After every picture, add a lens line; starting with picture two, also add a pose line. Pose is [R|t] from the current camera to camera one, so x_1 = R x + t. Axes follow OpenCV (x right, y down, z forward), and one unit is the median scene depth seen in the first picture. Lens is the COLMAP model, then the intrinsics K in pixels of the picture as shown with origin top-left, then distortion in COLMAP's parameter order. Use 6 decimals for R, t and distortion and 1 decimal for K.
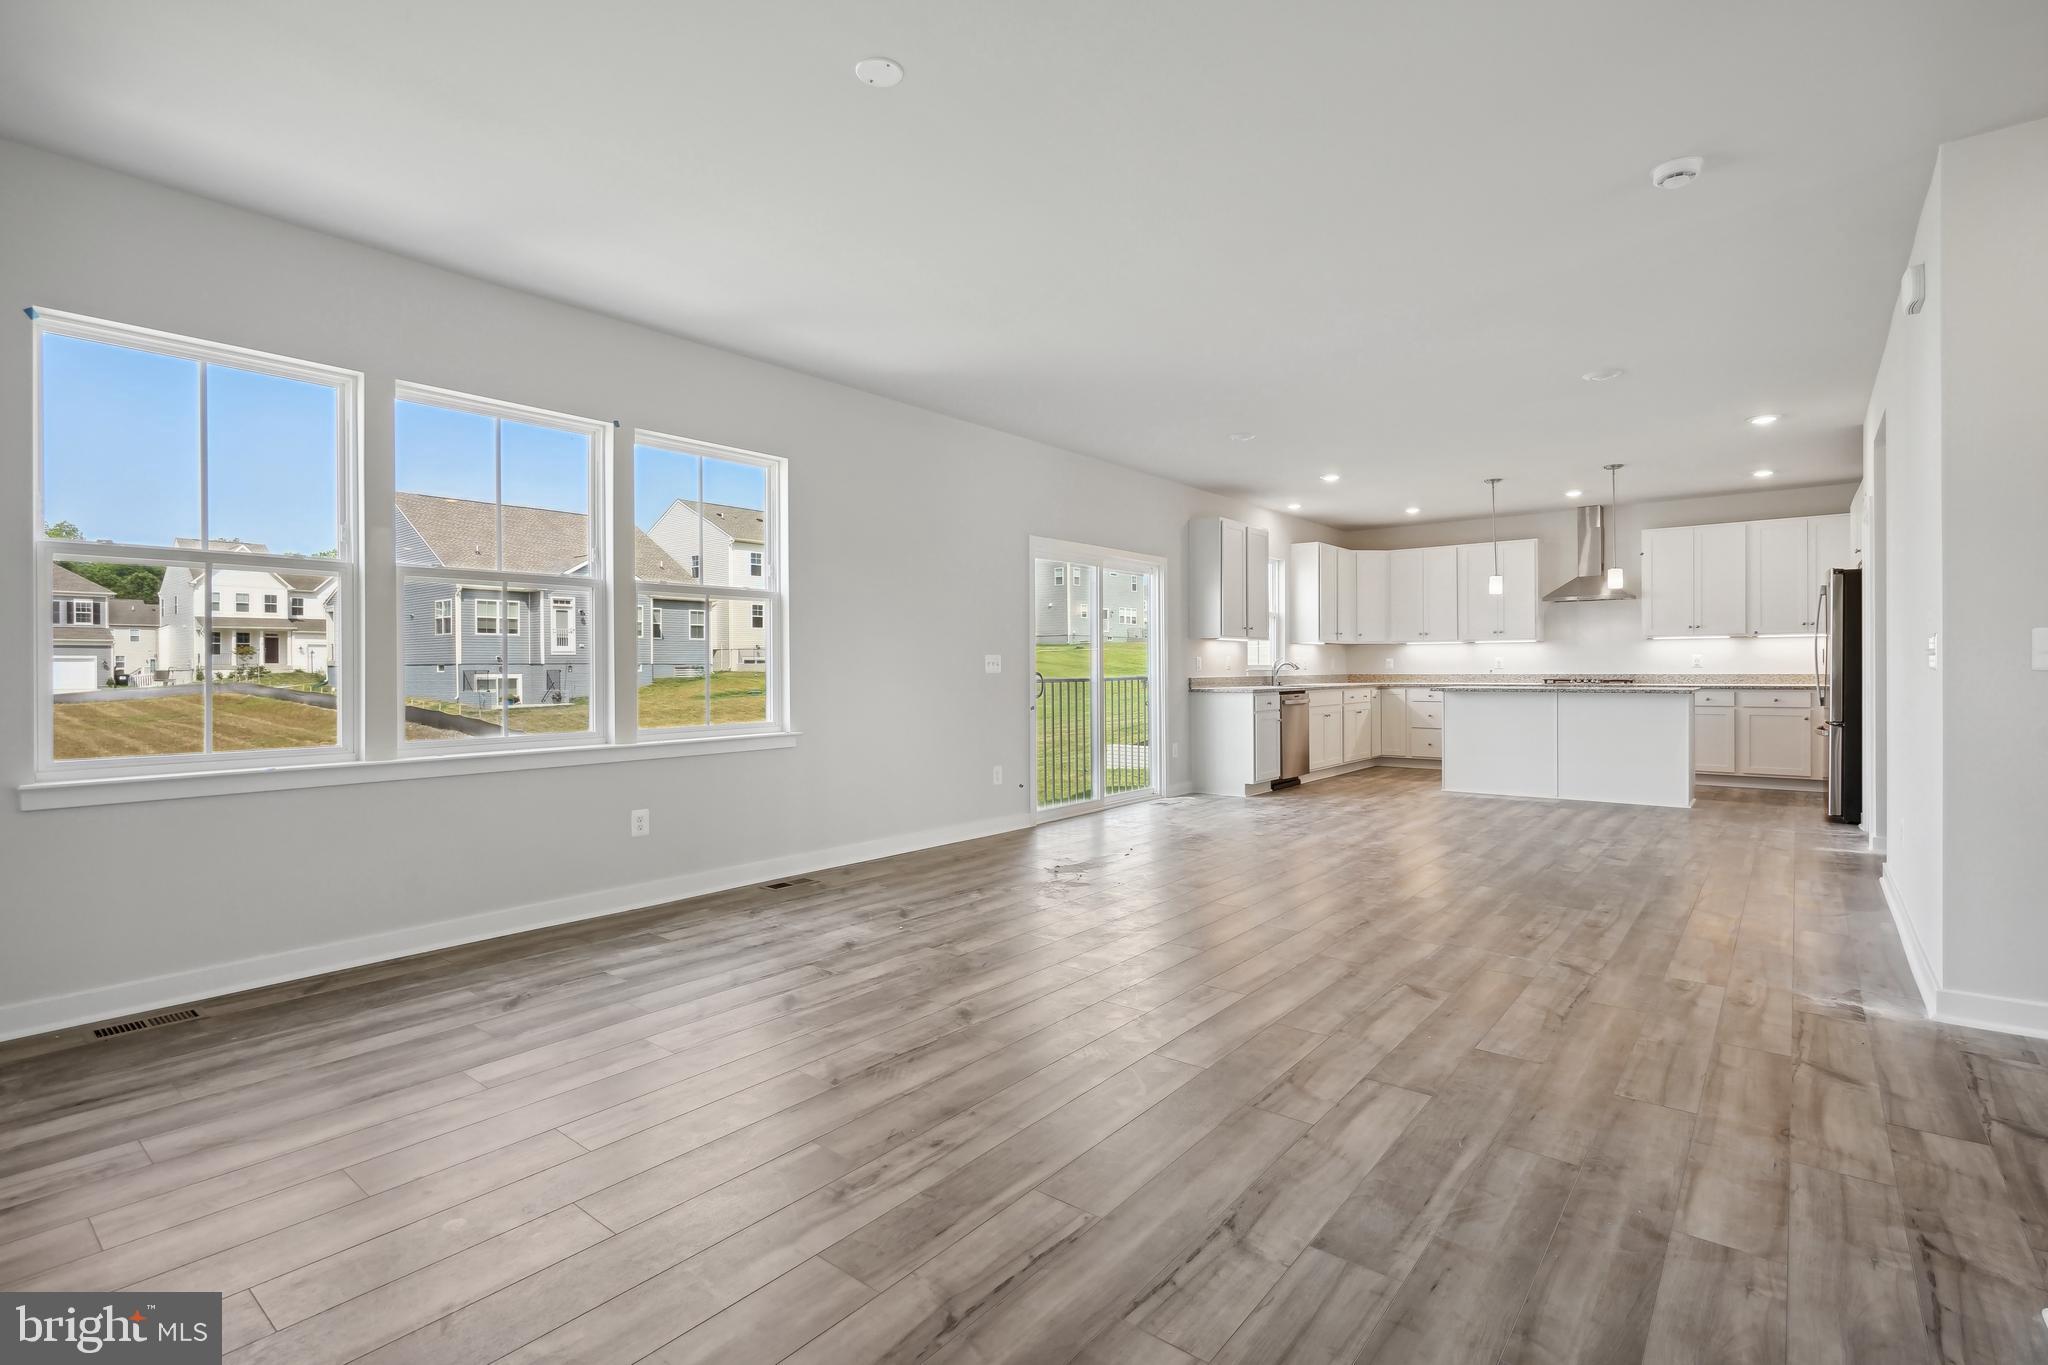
lens RADIAL K [[938.6, 0, 1023.6], [0, 938.6, 674.5], [0, 0, 1]] dist [0.003689, 0.000458]
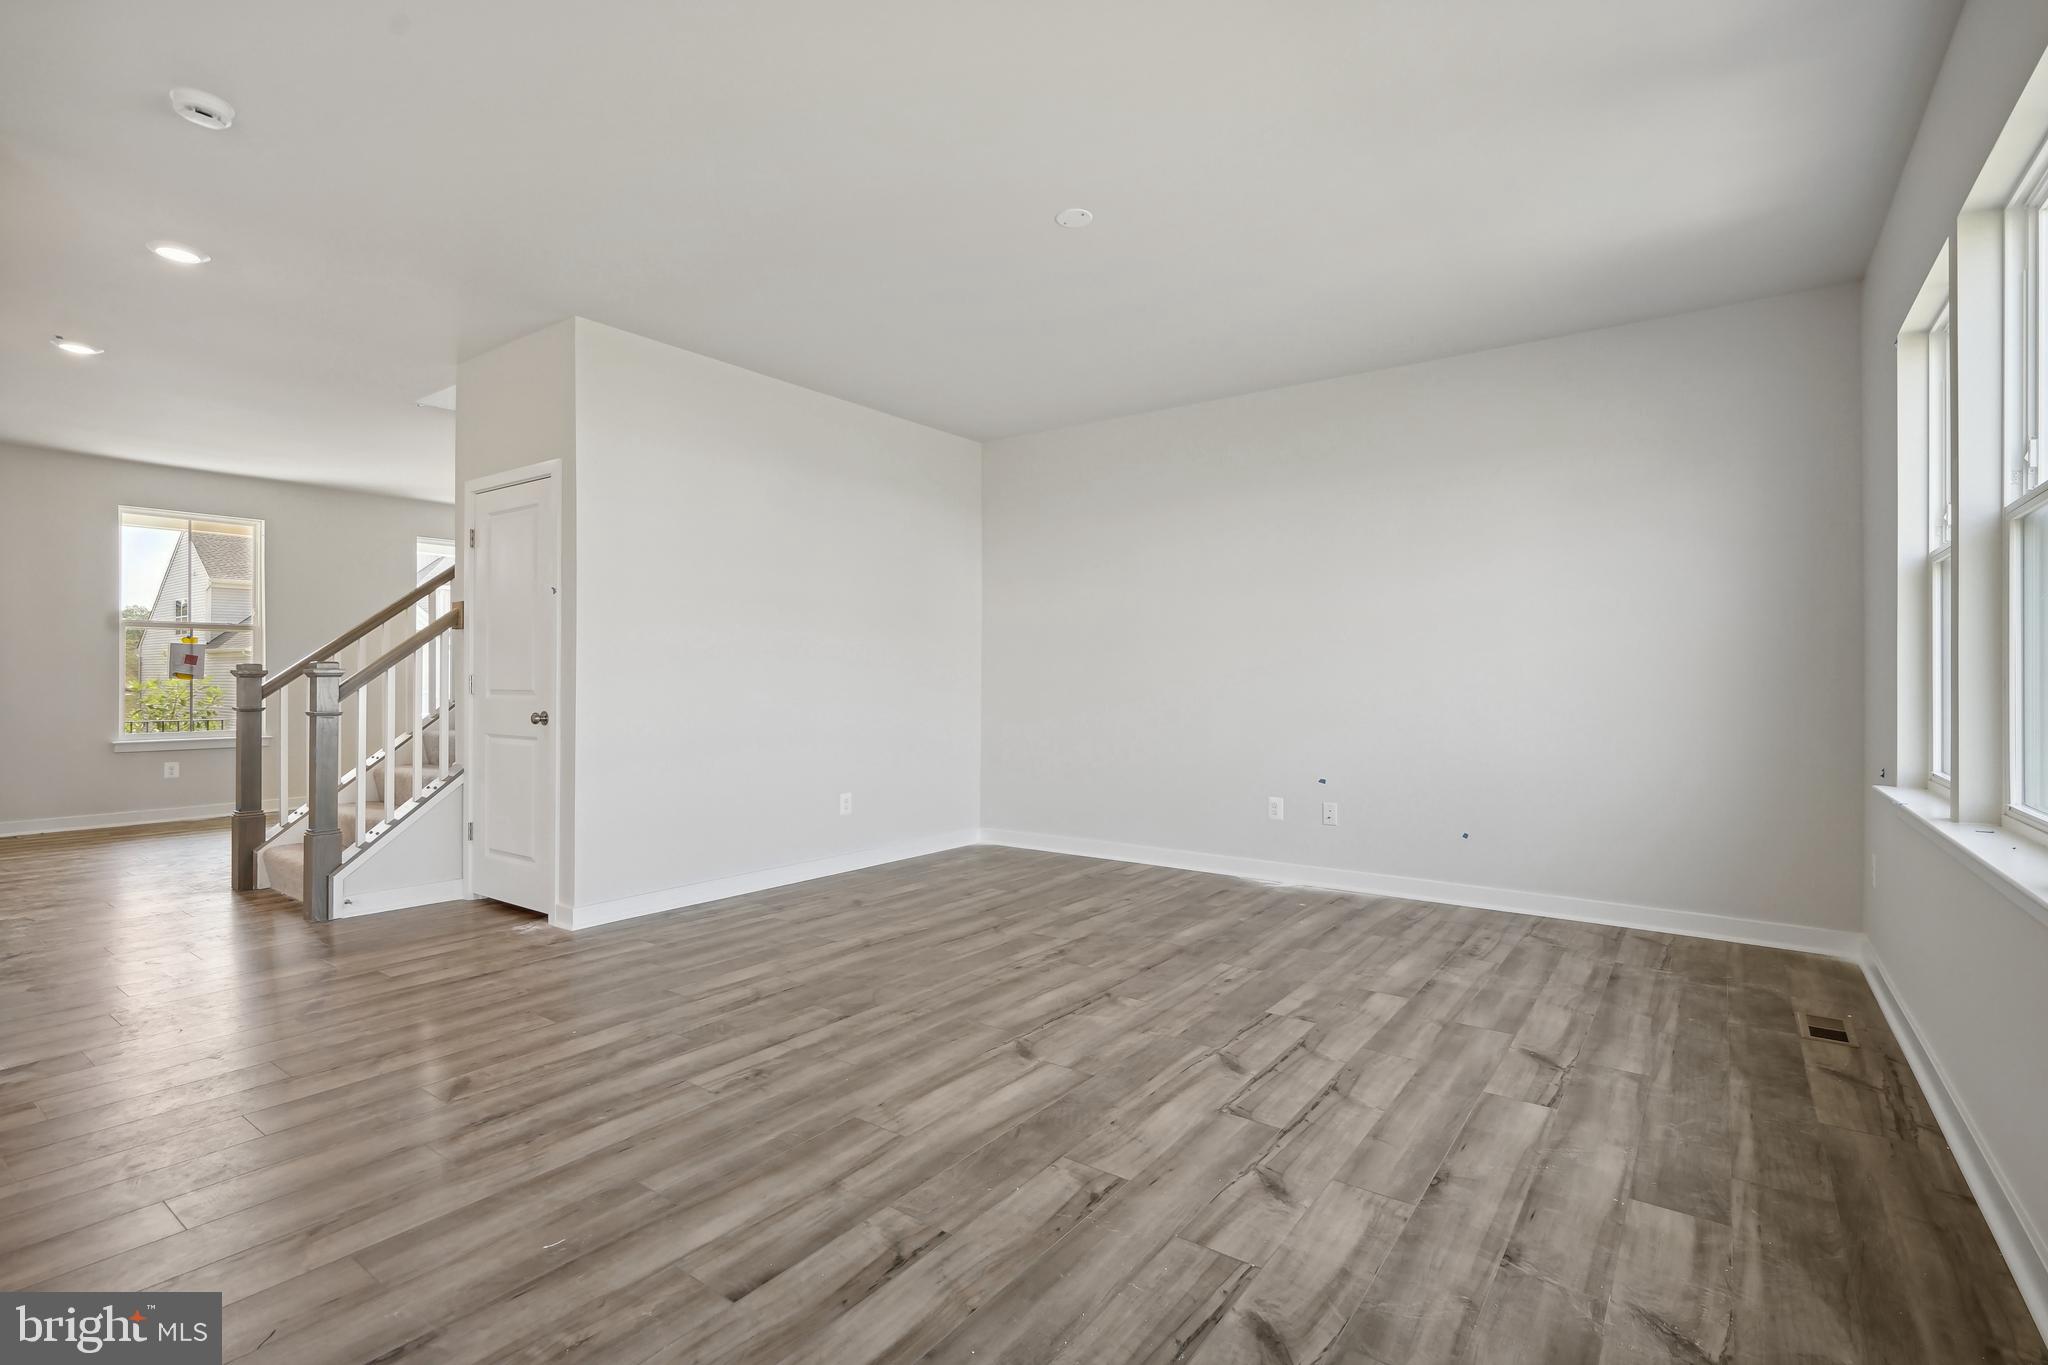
lens RADIAL K [[938.6, 0, 1024.4], [0, 938.6, 676.5], [0, 0, 1]] dist [0.003689, 0.000458]
pose [[-0.998820, 0.001902, -0.048532, -0.017824], [0.001617, 0.999981, 0.005909, -0.015424], [0.048542, 0.005824, -0.998804, 1.942180]]
